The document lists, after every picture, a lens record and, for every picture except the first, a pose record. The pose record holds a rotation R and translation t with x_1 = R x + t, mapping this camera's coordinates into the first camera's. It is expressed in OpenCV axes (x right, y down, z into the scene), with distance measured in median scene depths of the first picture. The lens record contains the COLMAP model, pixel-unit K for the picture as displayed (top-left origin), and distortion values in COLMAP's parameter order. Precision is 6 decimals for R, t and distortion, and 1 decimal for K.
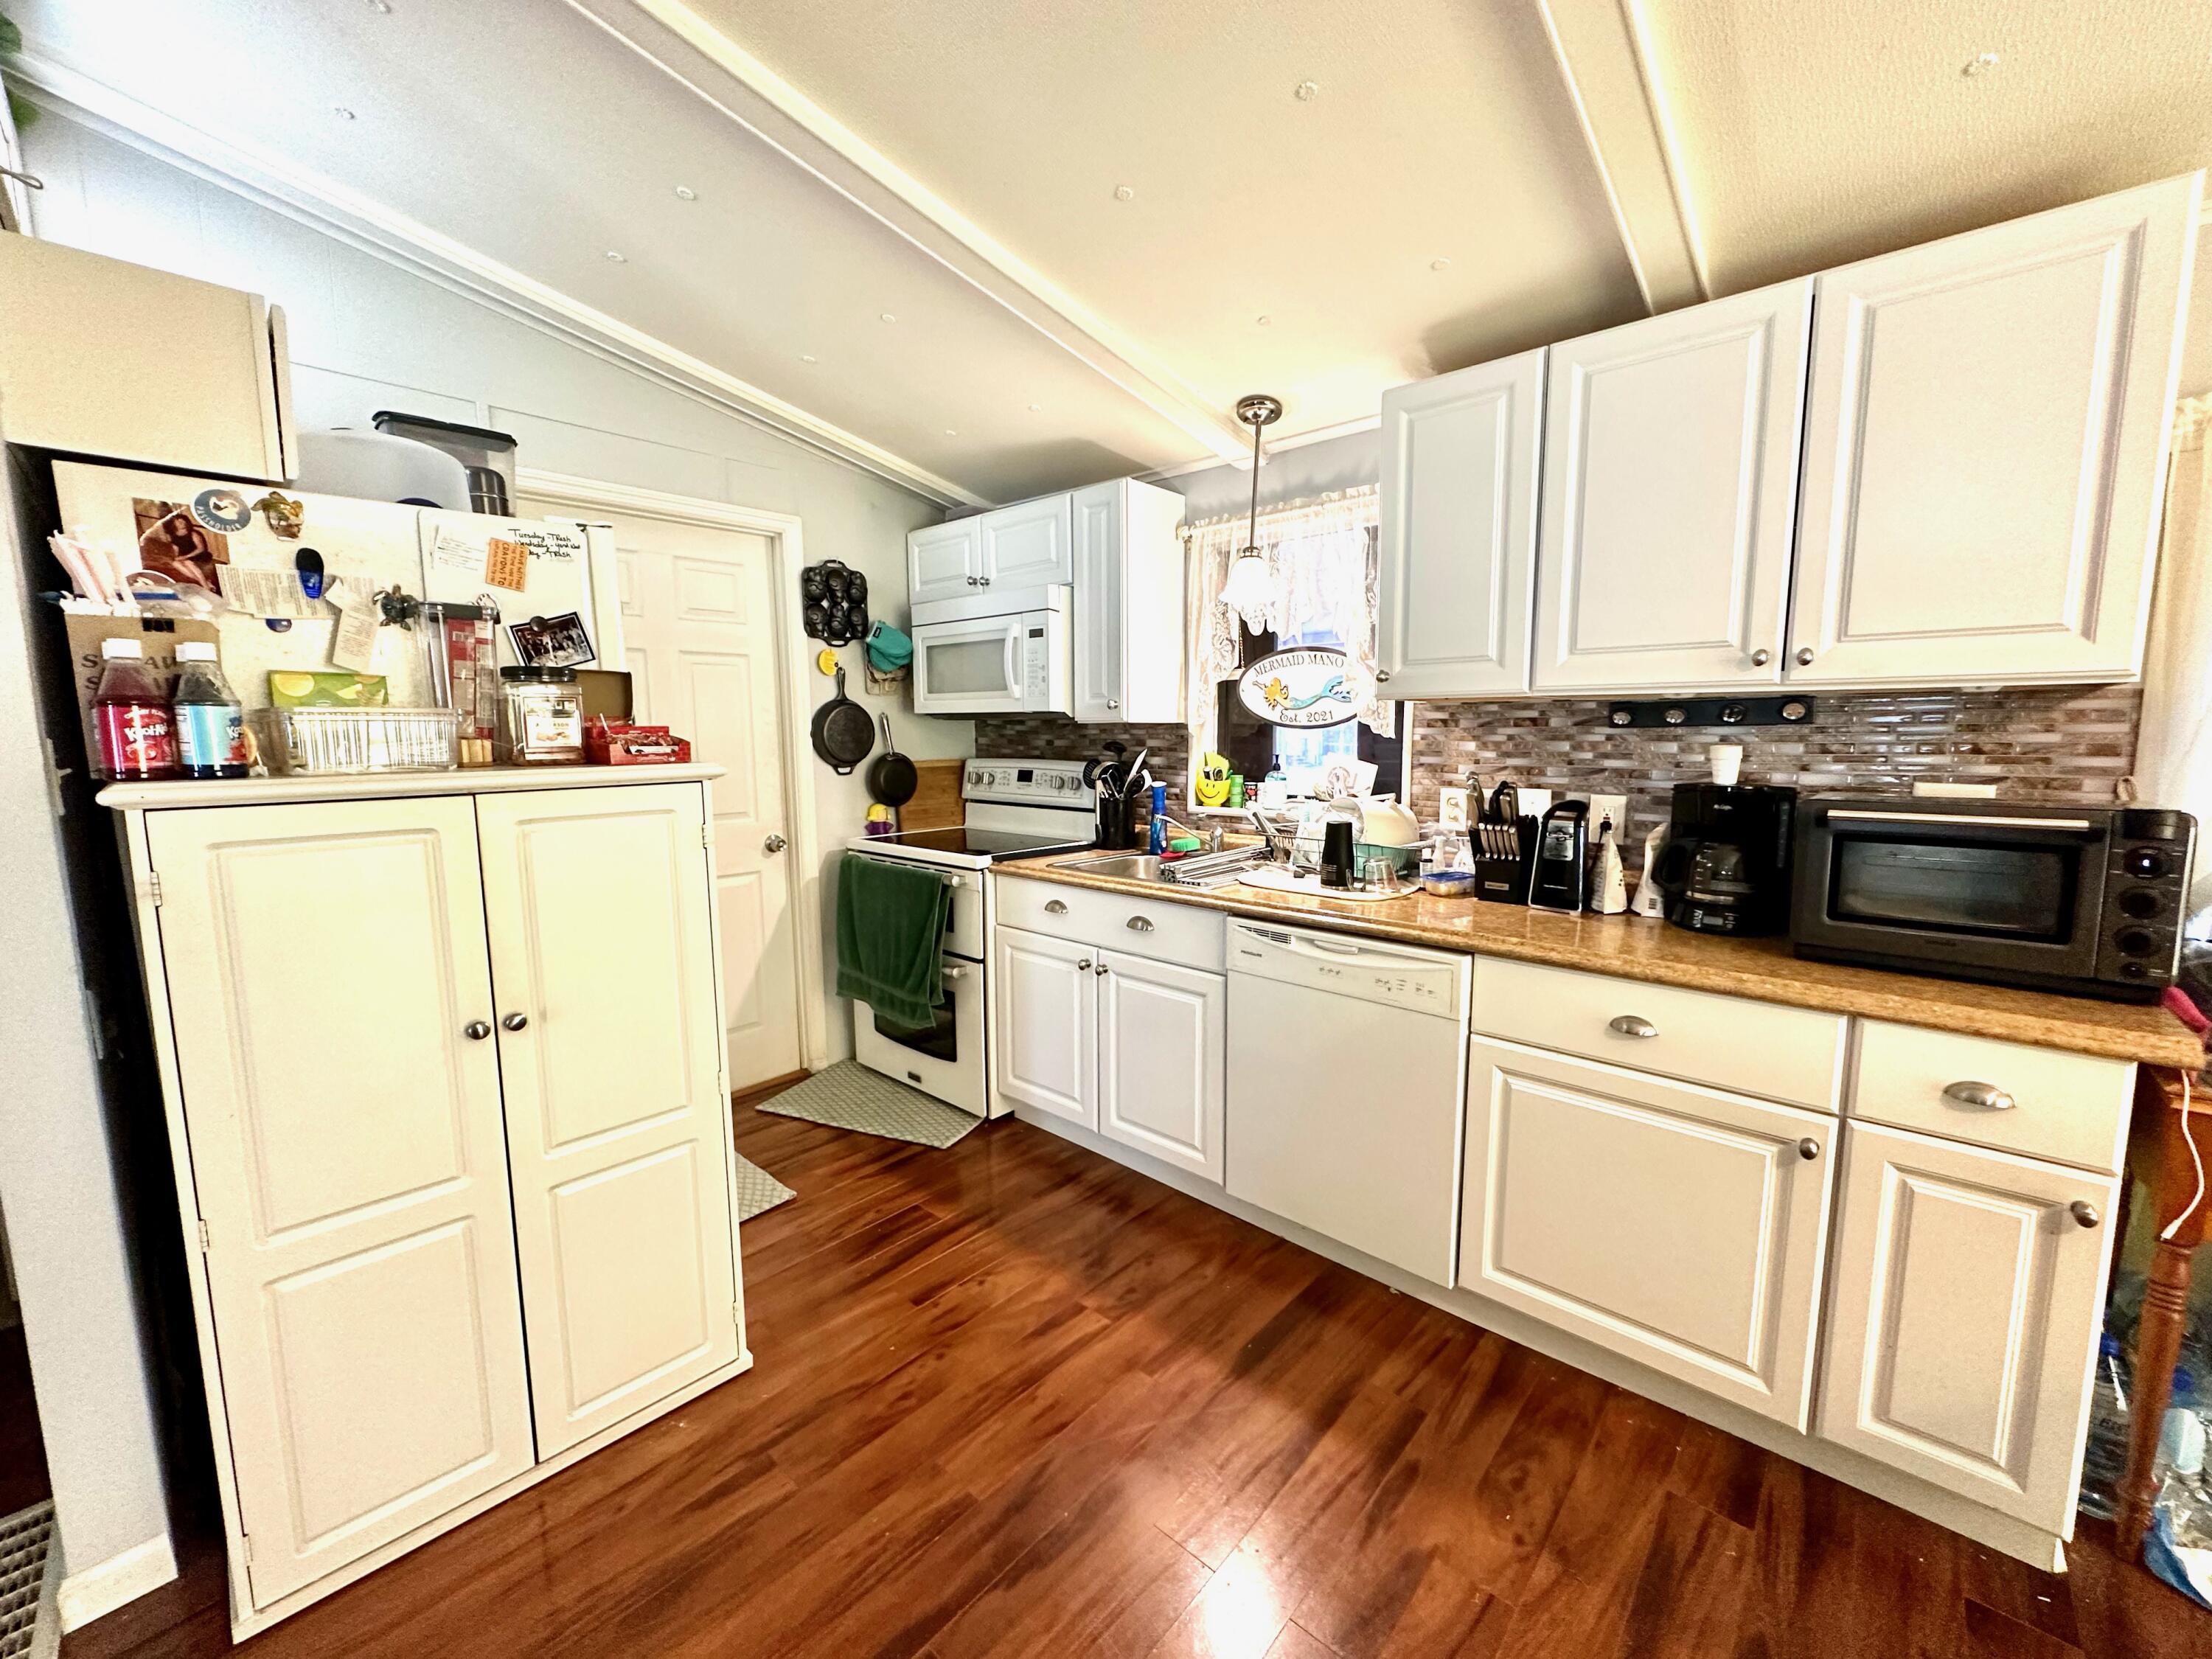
lens RADIAL K [[877.7, 0, 1106.0], [0, 877.7, 829.5], [0, 0, 1]] dist [-0.001520, 0.000002]
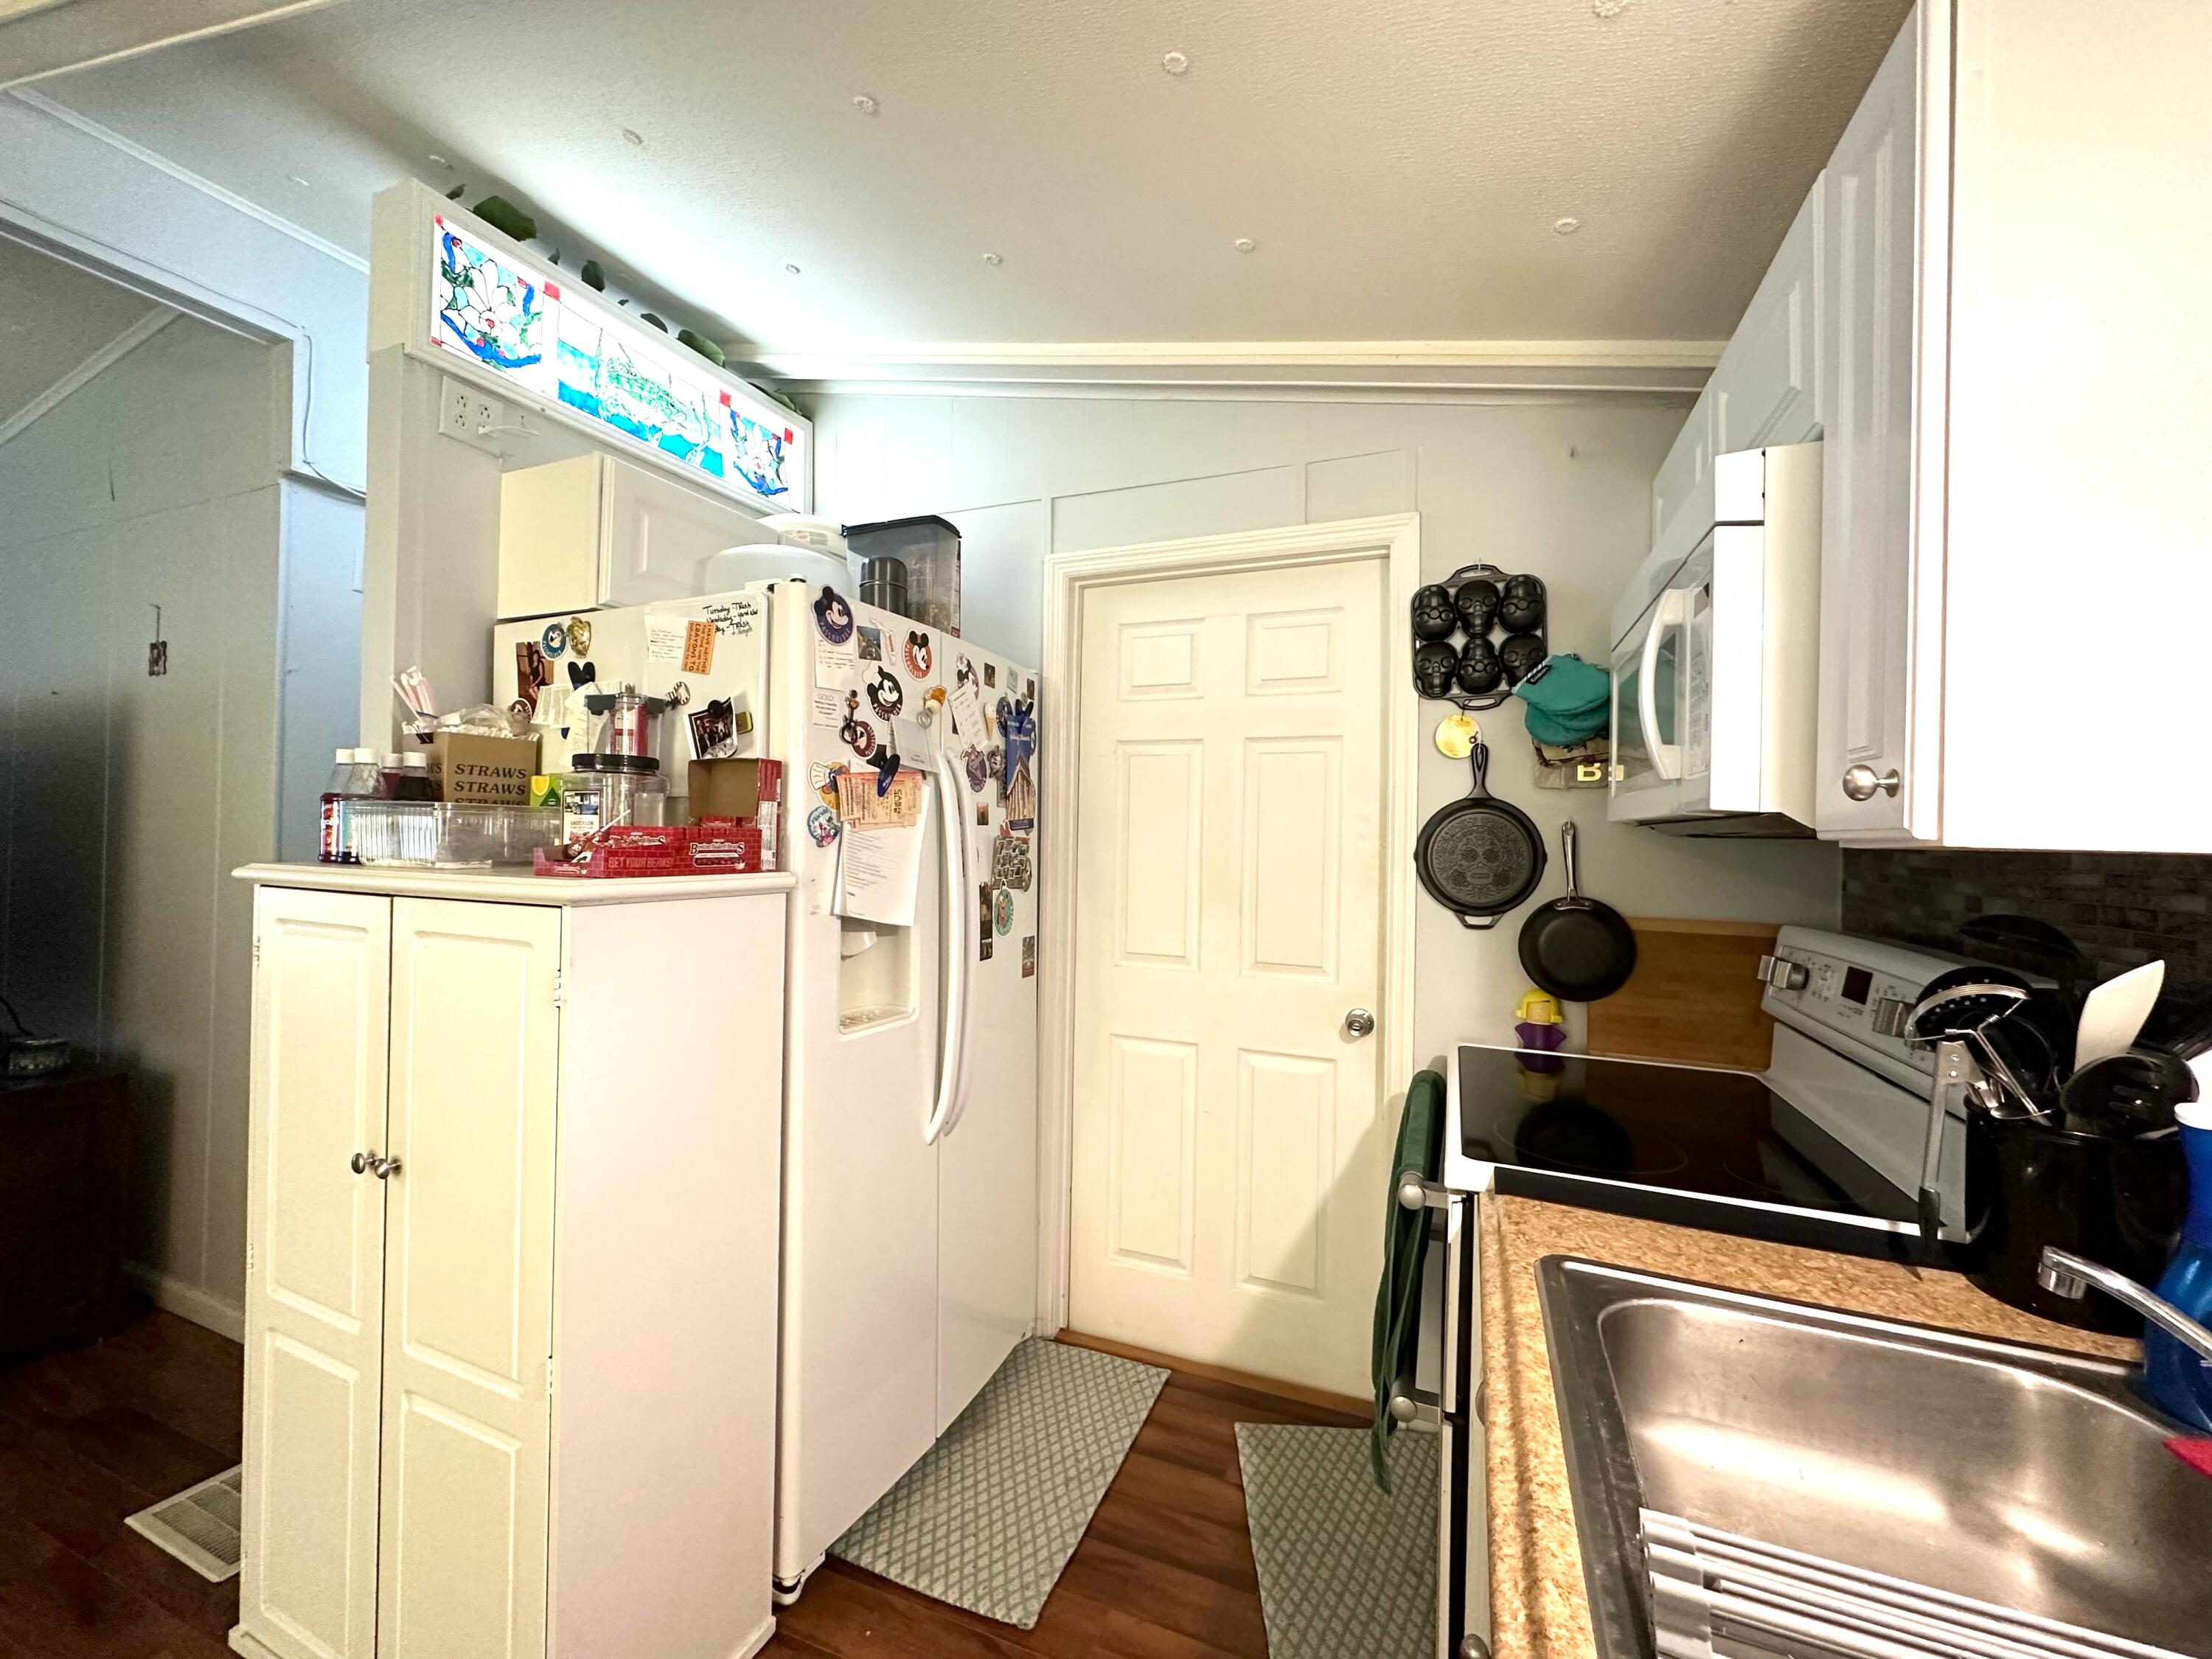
lens RADIAL K [[877.7, 0, 1106.0], [0, 877.7, 829.5], [0, 0, 1]] dist [-0.001520, 0.000002]
pose [[0.344740, 0.006673, -0.938674, 0.213294], [-0.133324, 0.990185, -0.041925, -0.096078], [0.929182, 0.139601, 0.342246, 0.782734]]
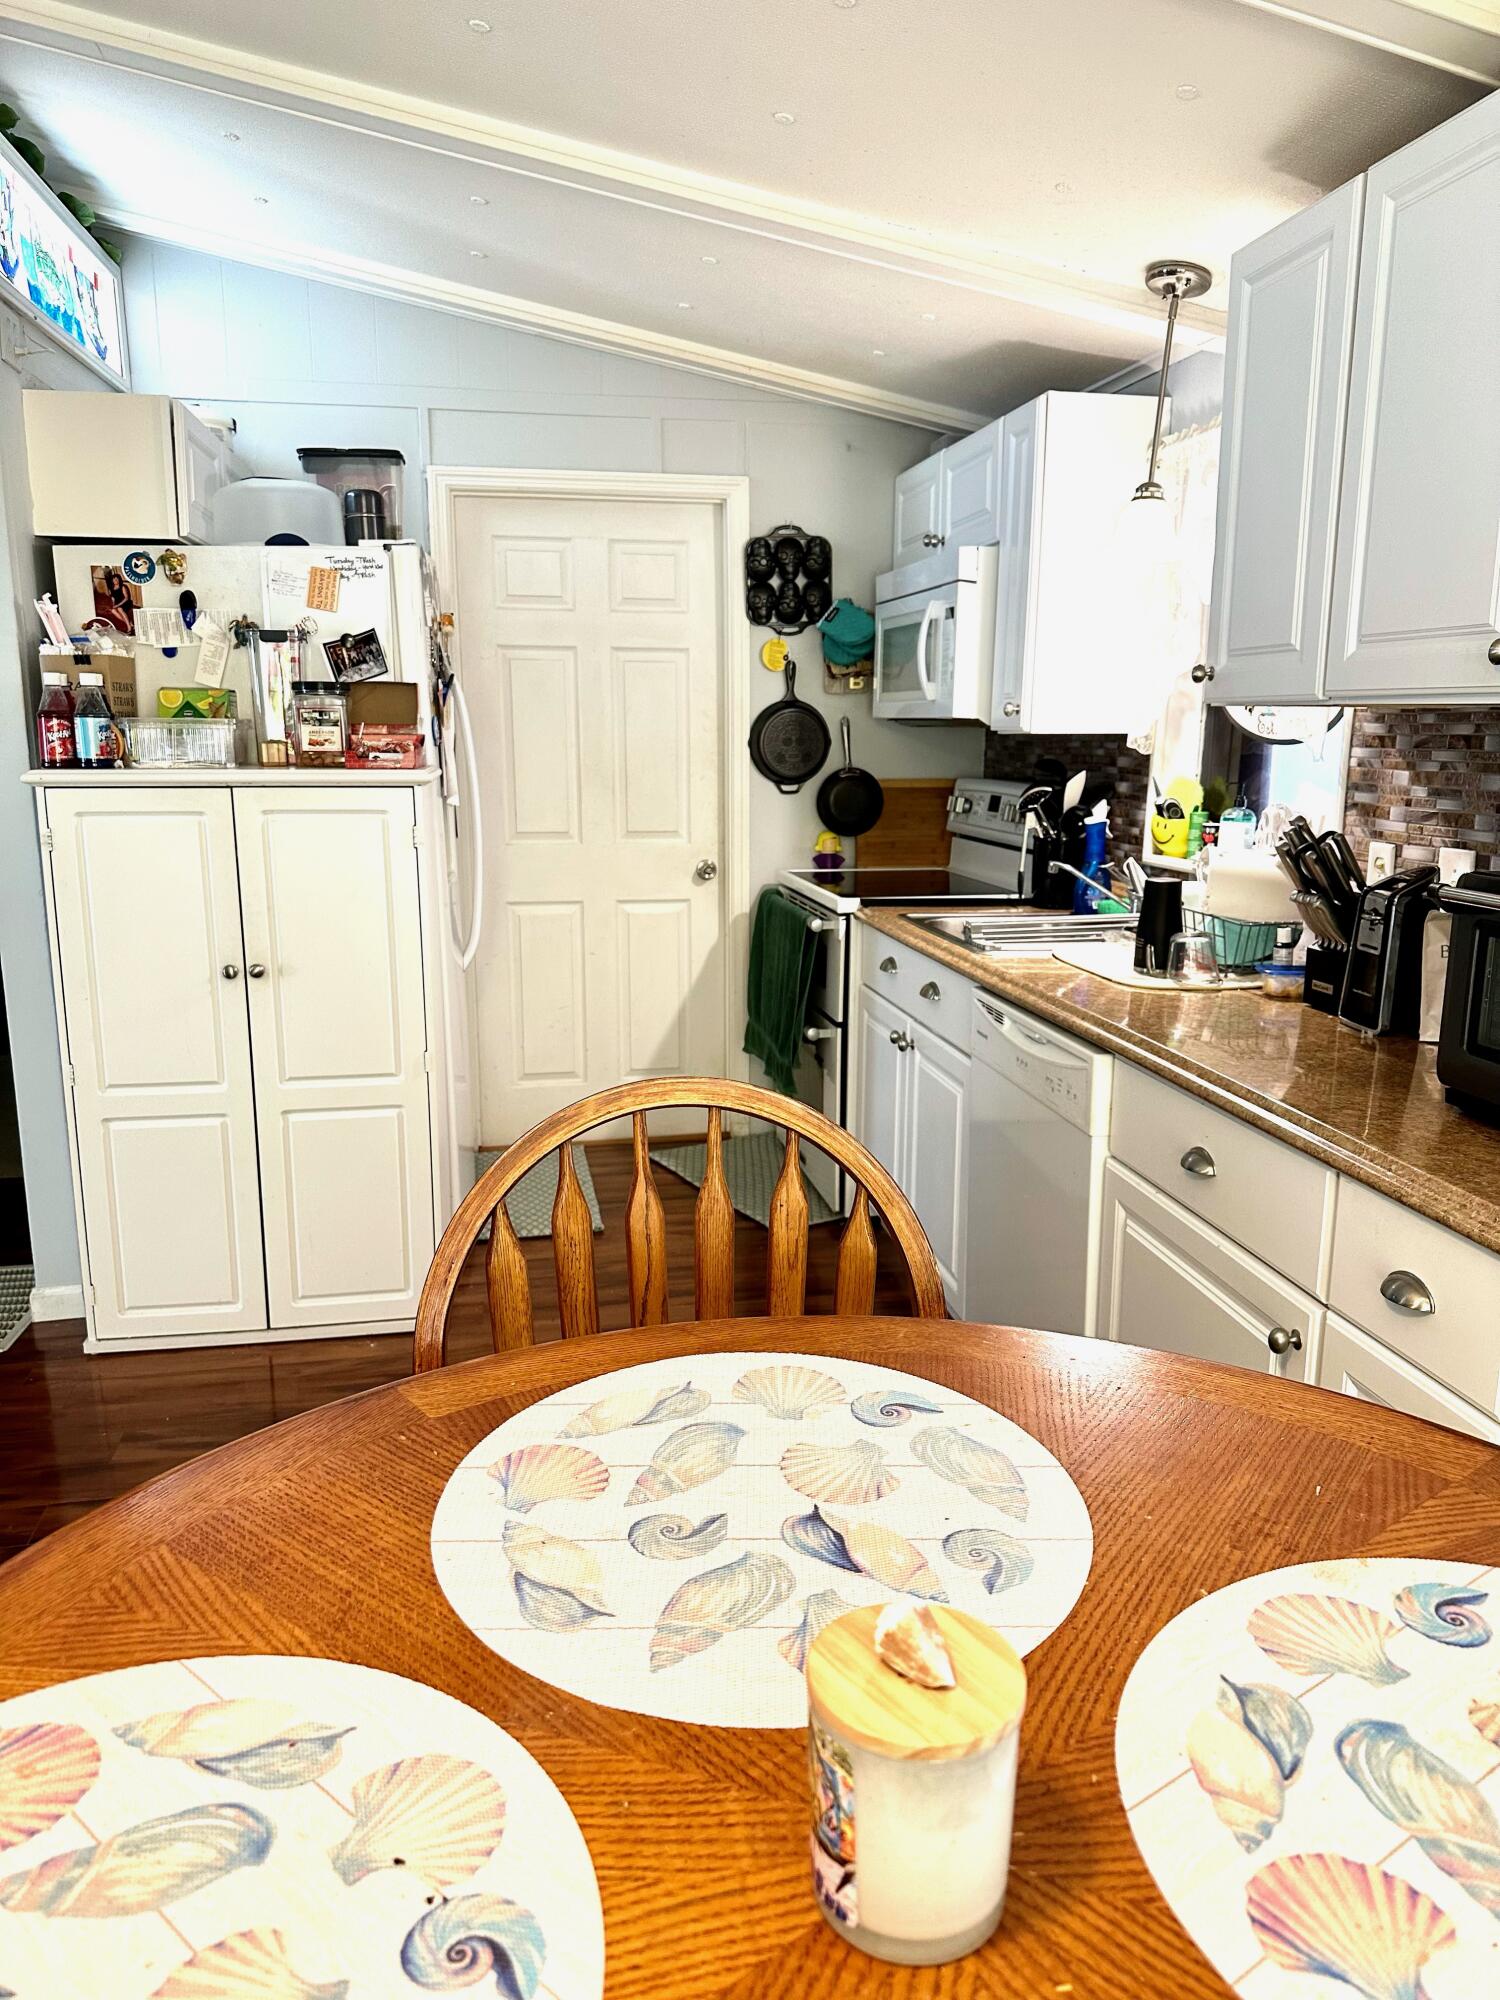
lens RADIAL K [[1393.1, 0, 743.8], [0, 1393.1, 1004.1], [0, 0, 1]] dist [0.182540, -0.390341]
pose [[0.795691, 0.127572, -0.592117, 0.656058], [-0.078919, 0.991071, 0.107474, -0.004803], [0.600540, -0.038786, 0.798653, -0.125222]]
